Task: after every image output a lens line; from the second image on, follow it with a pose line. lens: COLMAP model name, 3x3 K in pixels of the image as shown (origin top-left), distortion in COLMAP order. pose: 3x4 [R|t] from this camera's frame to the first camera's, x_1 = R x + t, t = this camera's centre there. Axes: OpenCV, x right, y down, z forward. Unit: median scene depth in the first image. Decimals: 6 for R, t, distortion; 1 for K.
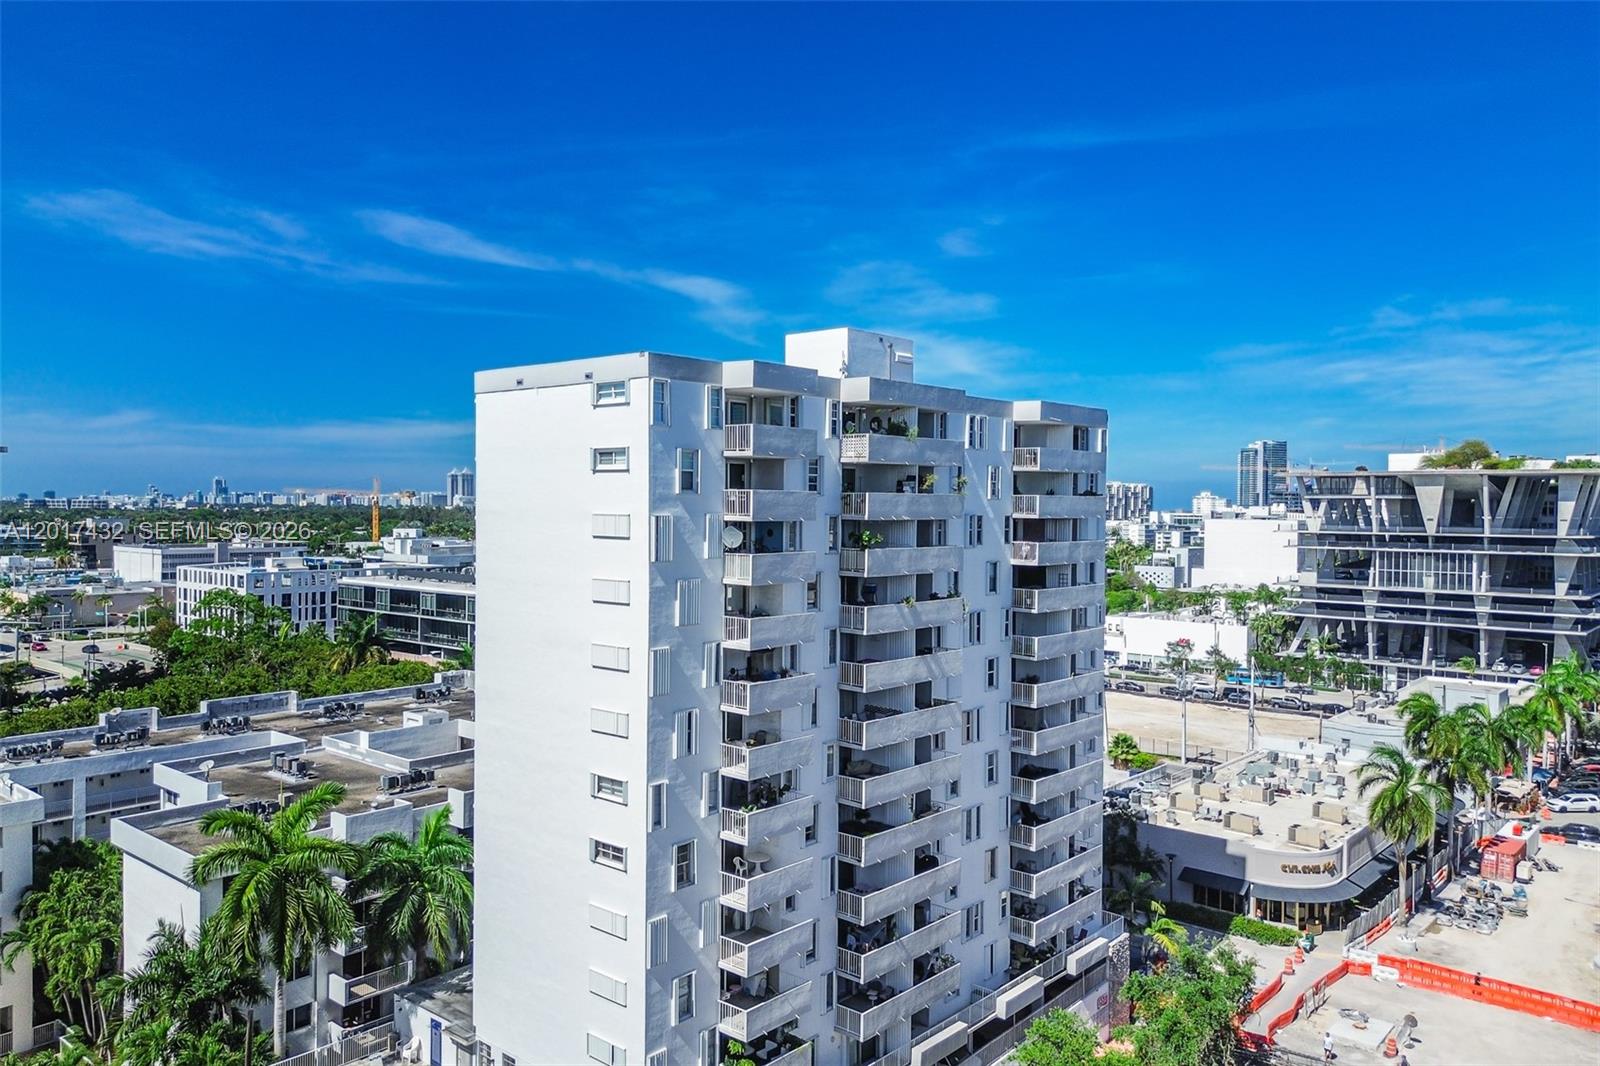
lens RADIAL K [[1144.9, 0, 801.6], [0, 1144.9, 539.8], [0, 0, 1]] dist [0.086302, -0.096834]
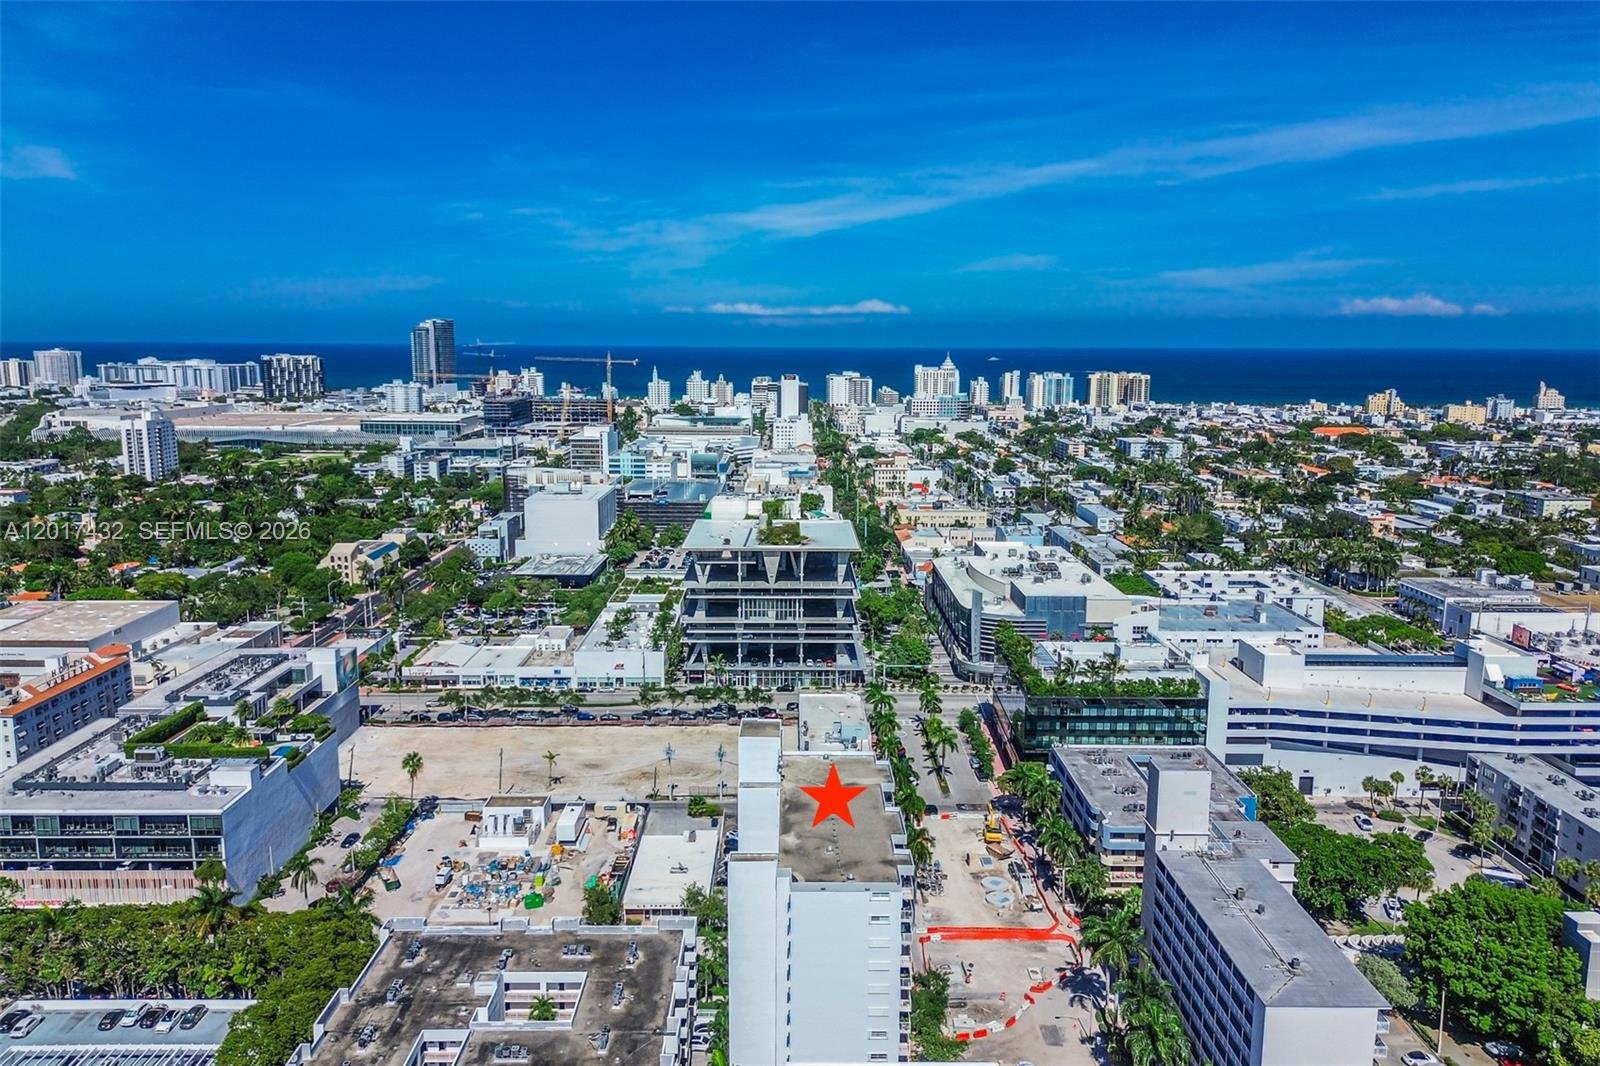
lens RADIAL K [[1139.2, 0, 787.4], [0, 1139.2, 488.9], [0, 0, 1]] dist [0.077945, -0.092838]
pose [[0.754442, -0.095407, 0.649396, -0.455751], [0.028404, 0.993198, 0.112918, -0.316515], [-0.655752, -0.066745, 0.752020, -0.194591]]
